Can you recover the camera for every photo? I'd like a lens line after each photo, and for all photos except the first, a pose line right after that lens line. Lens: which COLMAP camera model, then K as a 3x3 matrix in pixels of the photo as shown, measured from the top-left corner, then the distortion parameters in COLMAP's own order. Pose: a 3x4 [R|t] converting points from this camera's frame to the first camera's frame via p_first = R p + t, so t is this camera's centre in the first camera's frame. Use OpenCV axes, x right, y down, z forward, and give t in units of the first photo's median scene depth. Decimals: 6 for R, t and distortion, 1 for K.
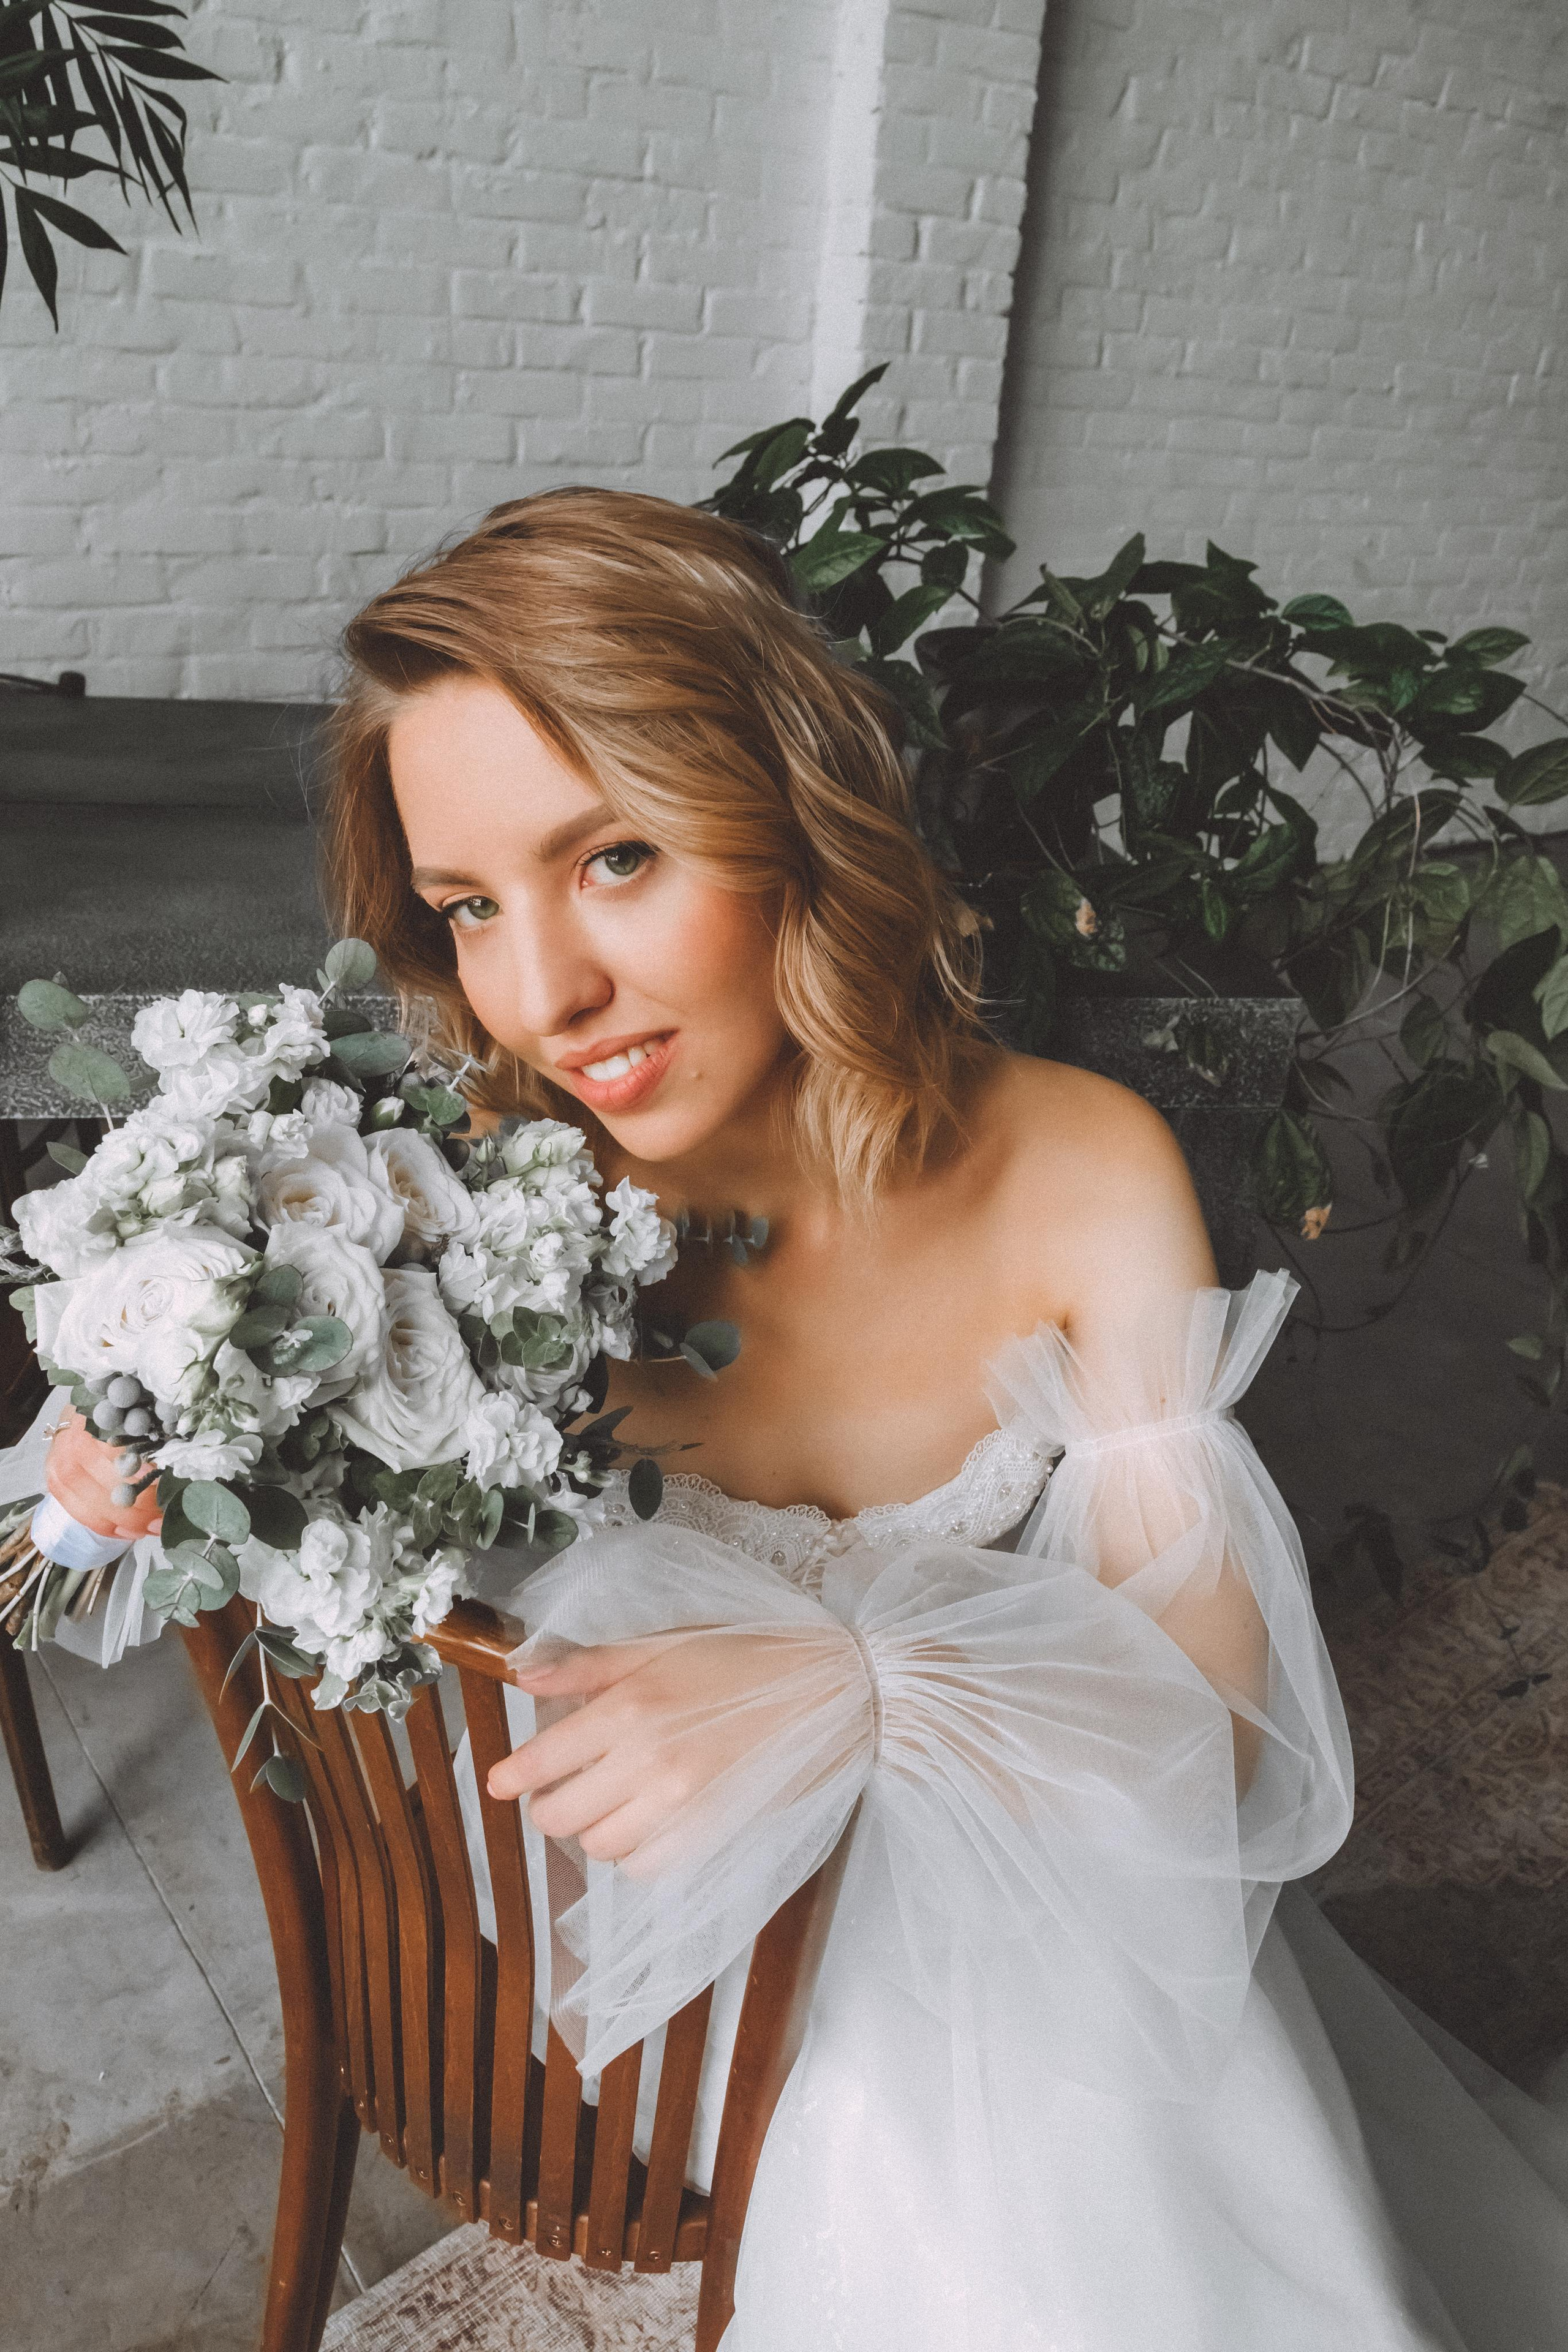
lens RADIAL K [[1760.7, 0, 808.4], [0, 1760.7, 1185.5], [0, 0, 1]] dist [-0.021008, 0.015259]
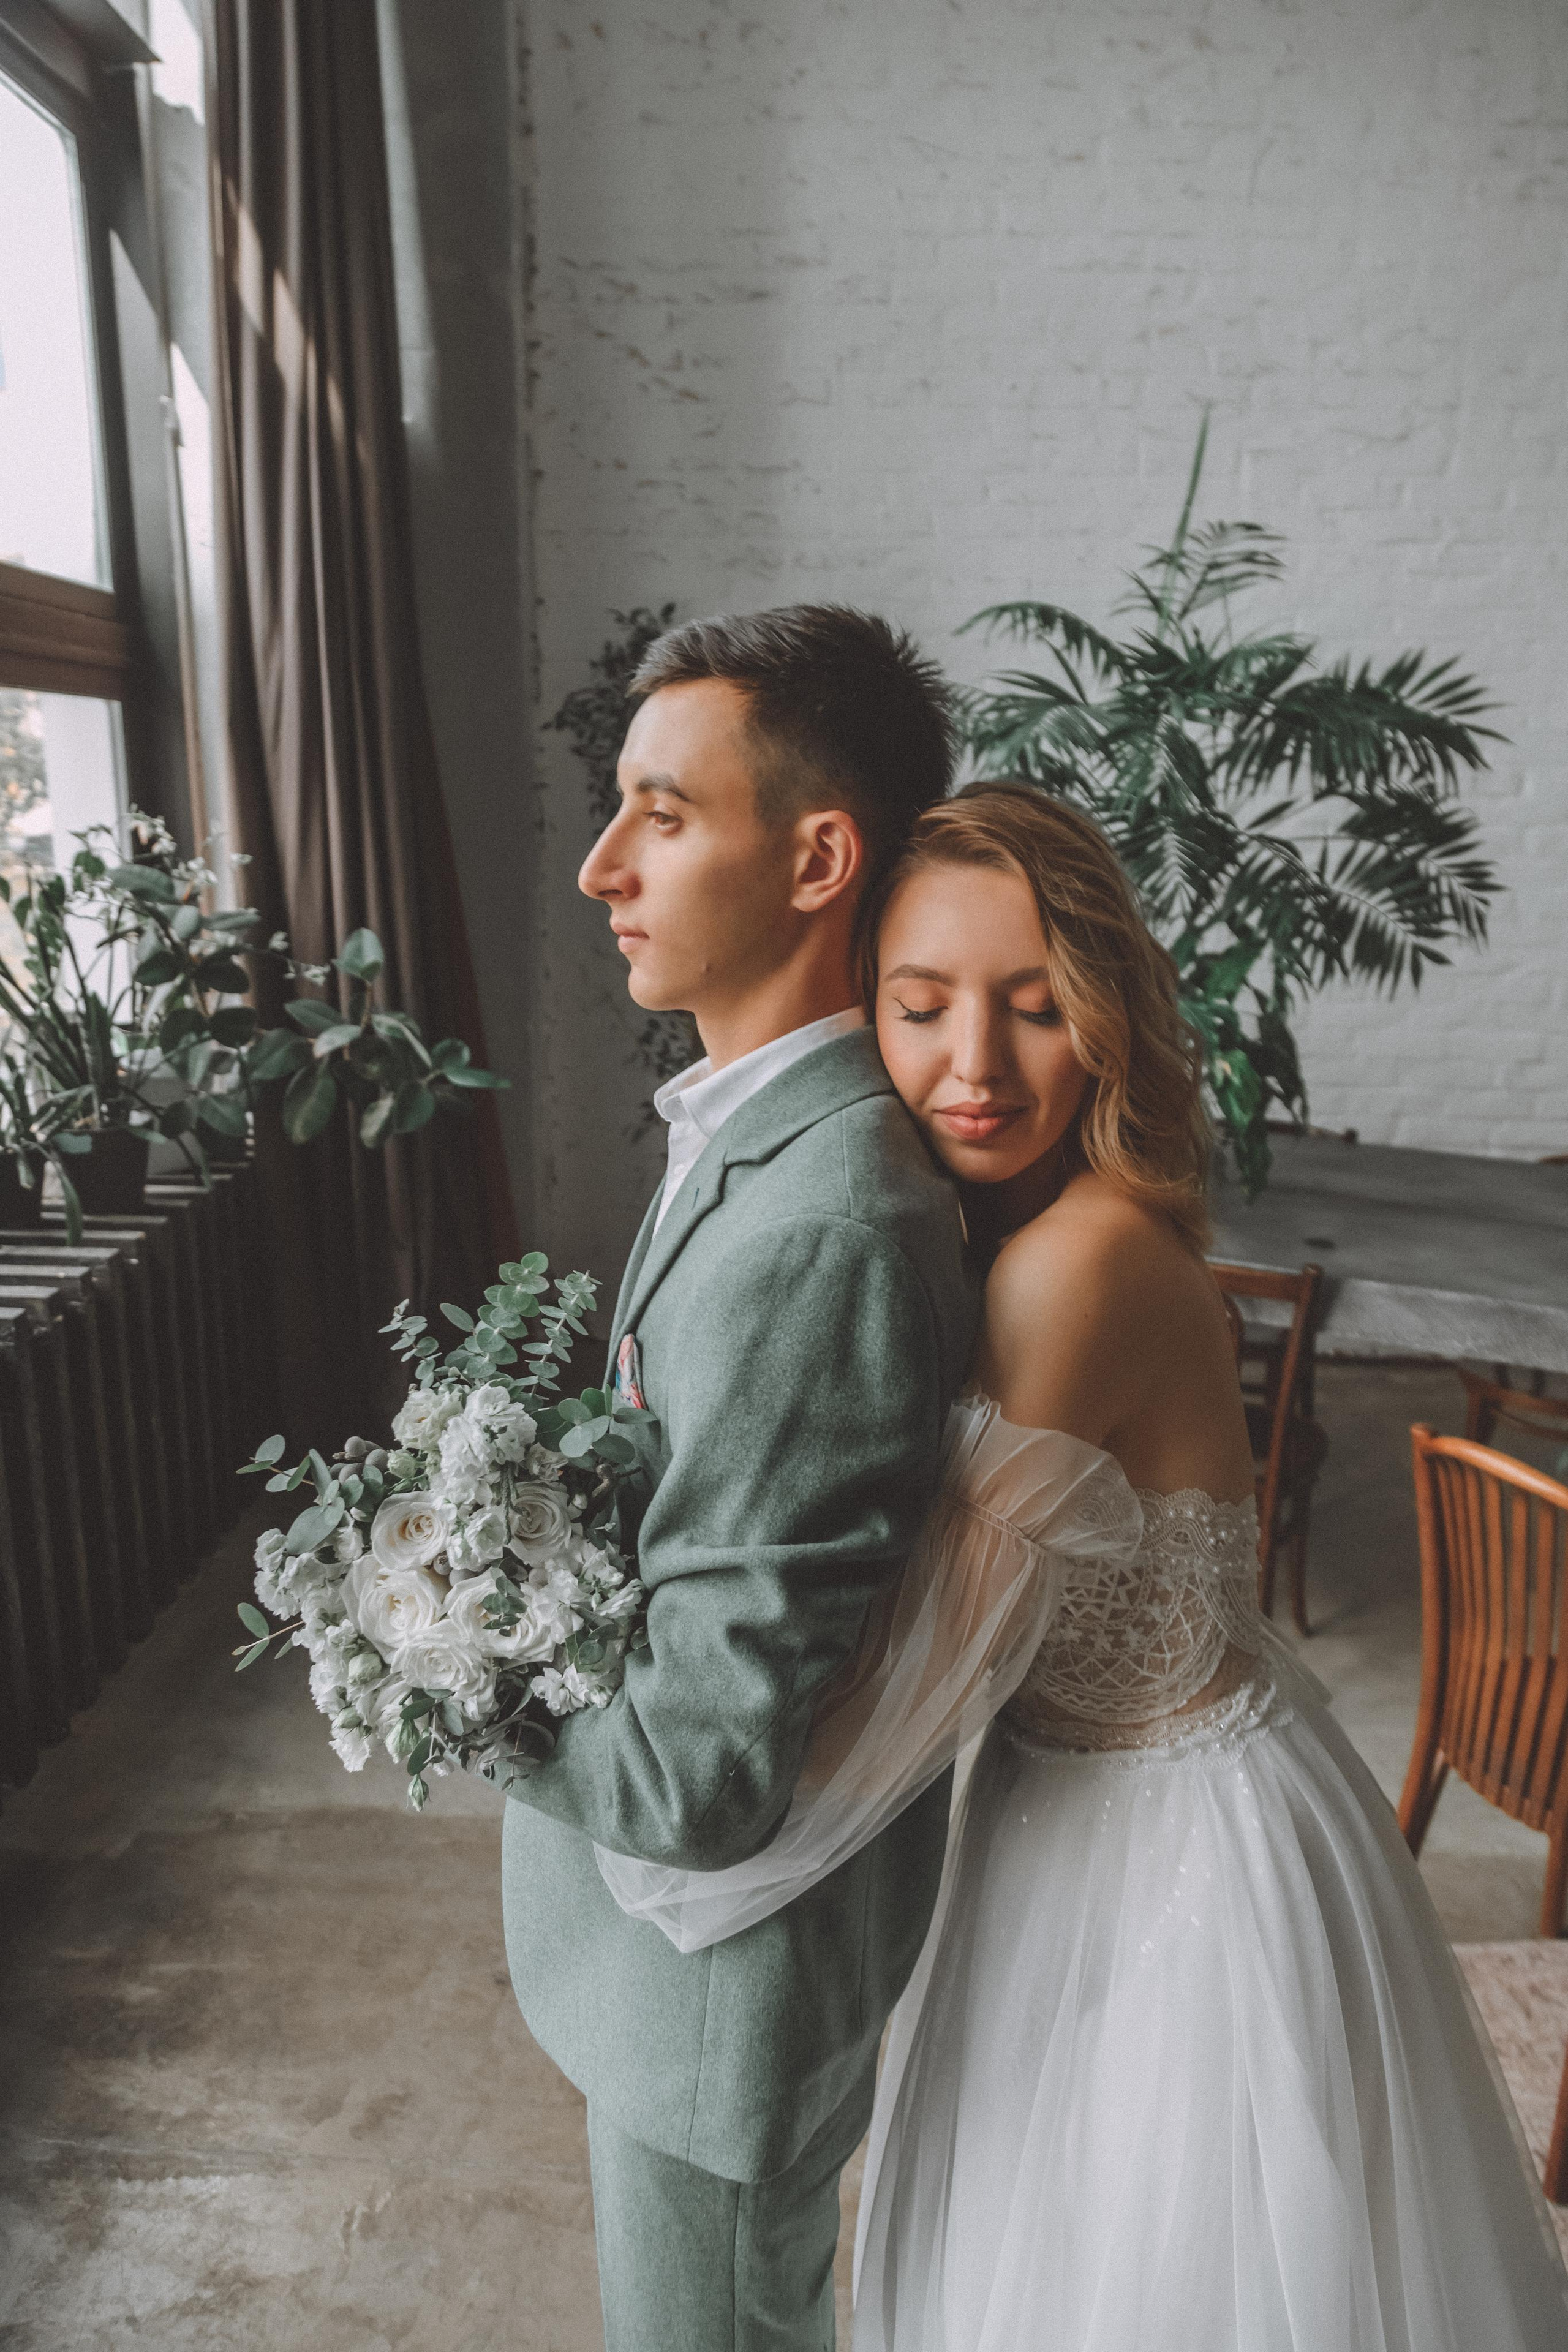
lens RADIAL K [[1544.2, 0, 774.2], [0, 1544.2, 1182.1], [0, 0, 1]] dist [-0.006521, -0.000140]
pose [[0.782055, 0.092629, -0.616287, 0.080545], [-0.231425, 0.961347, -0.149181, 0.107086], [0.578647, 0.259292, 0.773263, -0.445287]]
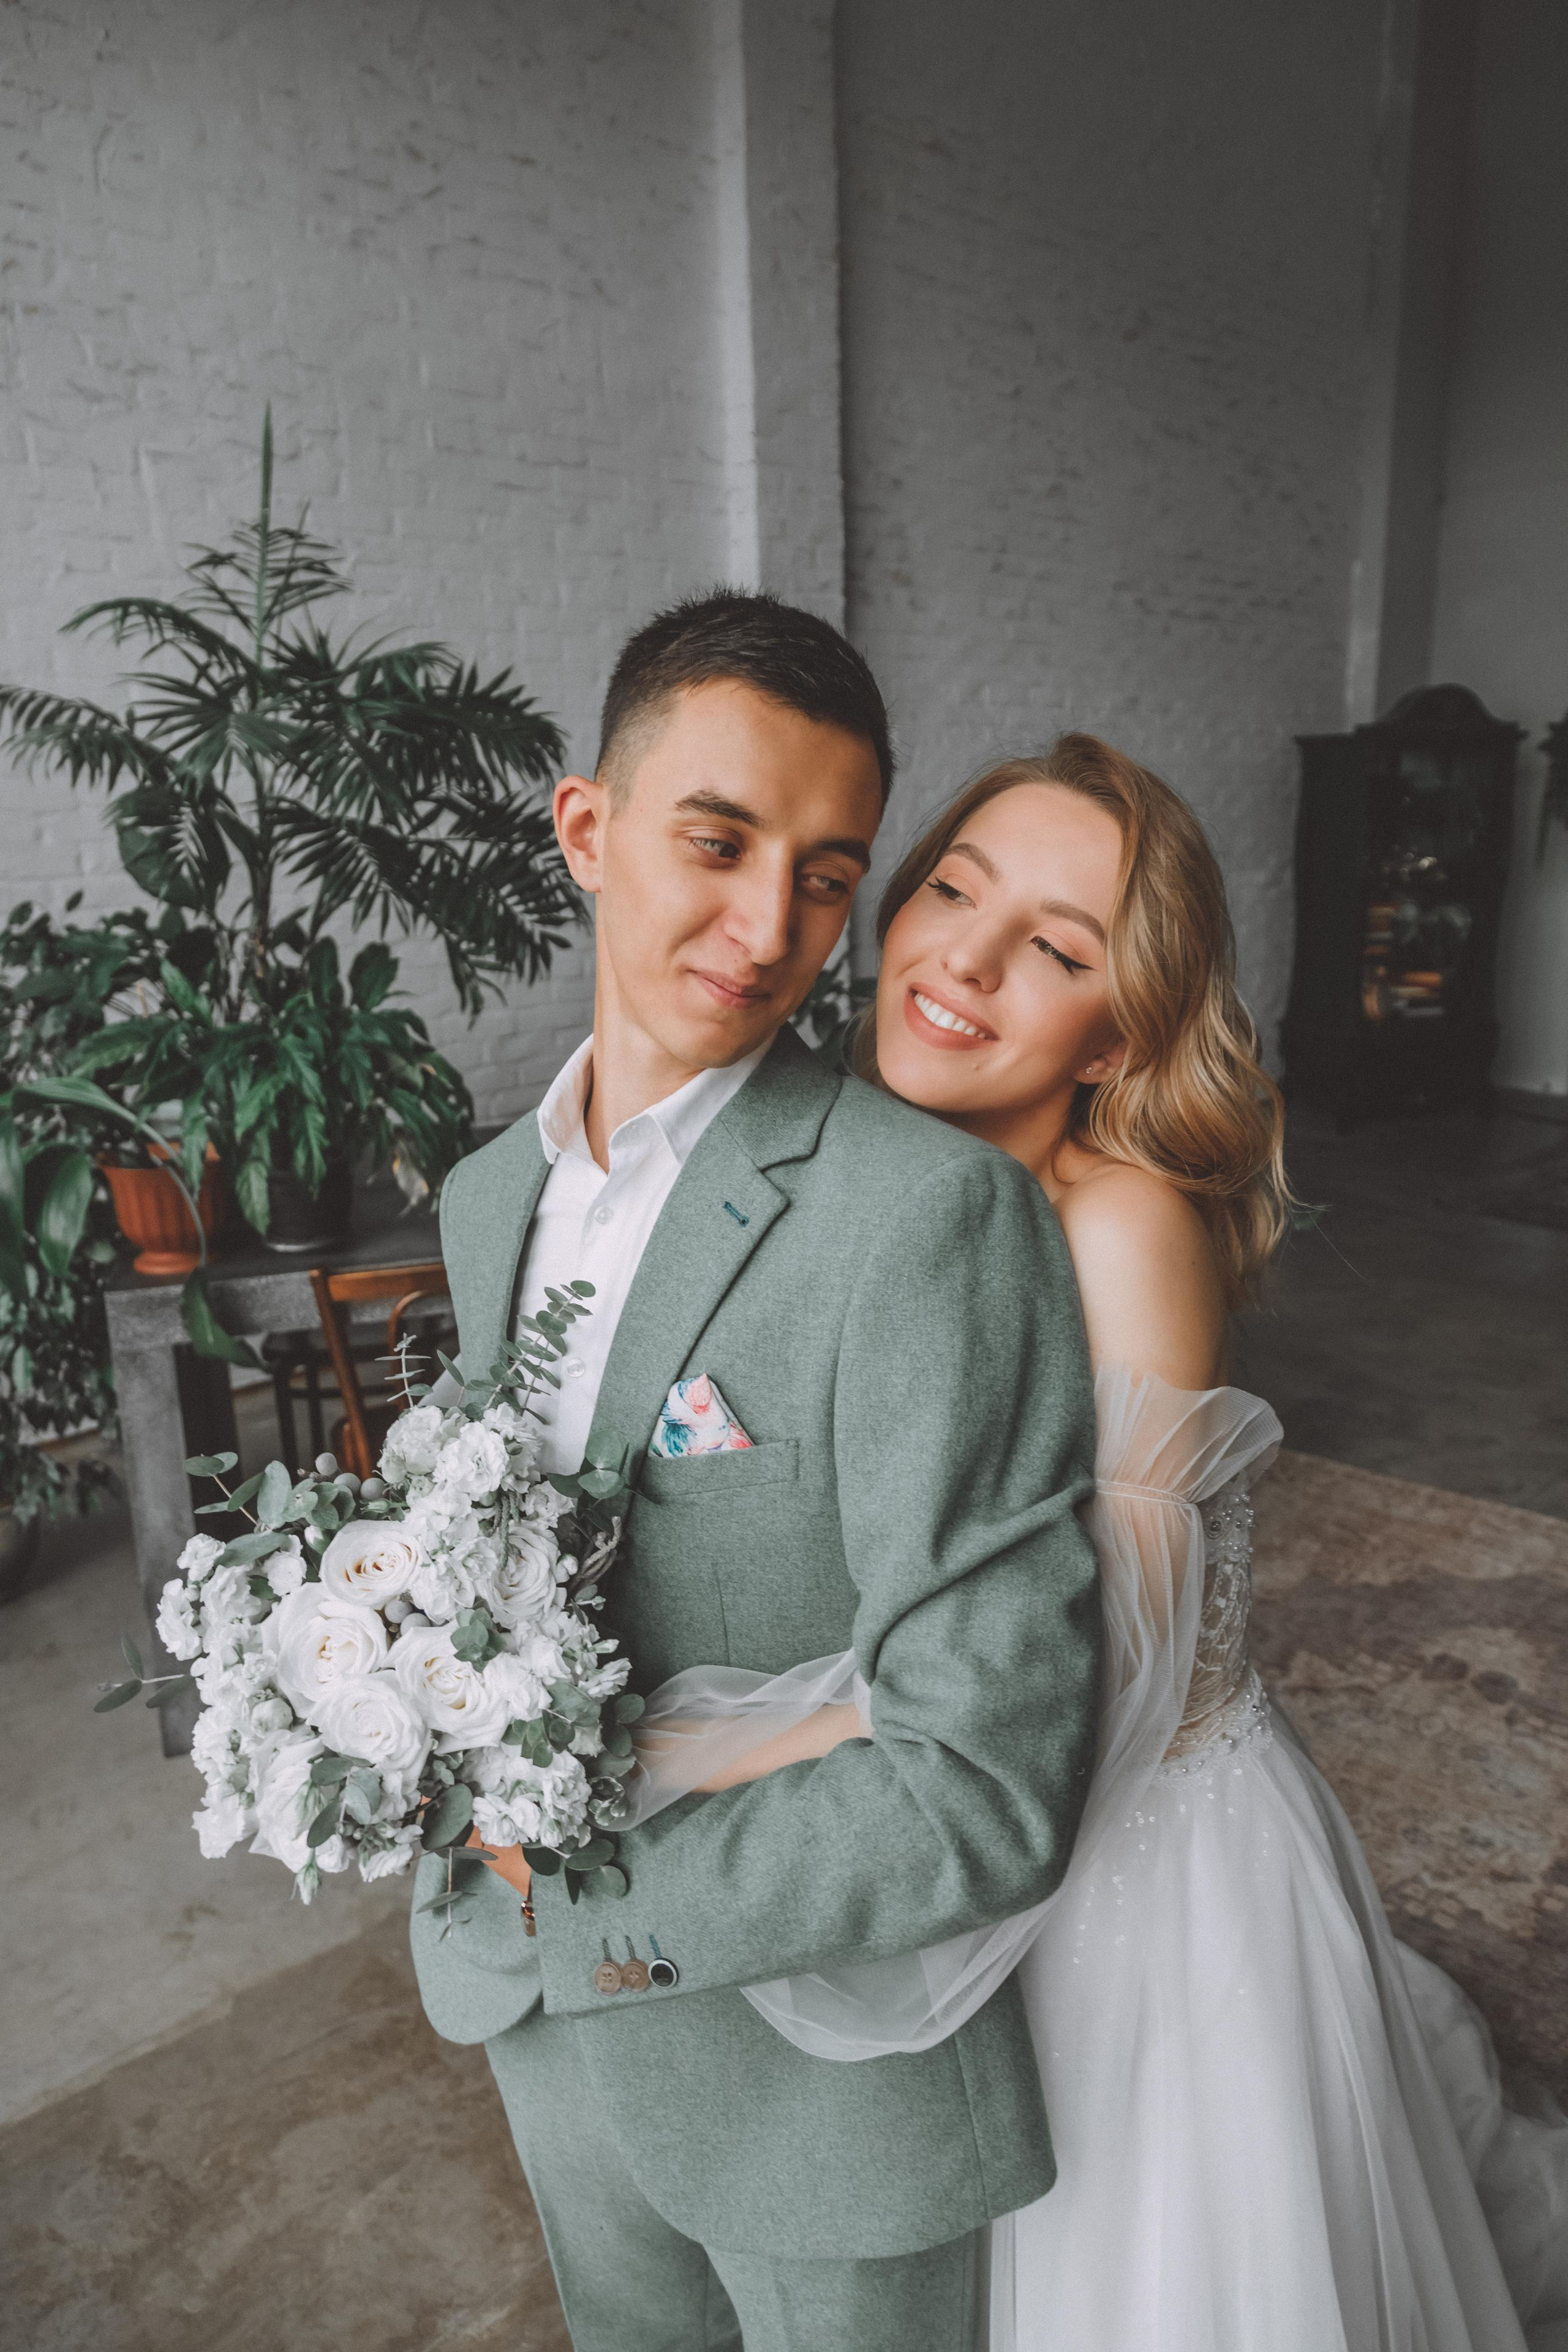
lens RADIAL K [[1544.2, 0, 812.9], [0, 1544.2, 1180.0], [0, 0, 1]] dist [-0.006521, -0.000140]
pose [[0.985721, -0.126828, 0.110761, -0.156387], [0.146642, 0.969886, -0.194468, 0.122081], [-0.082761, 0.207933, 0.974635, -0.508863]]
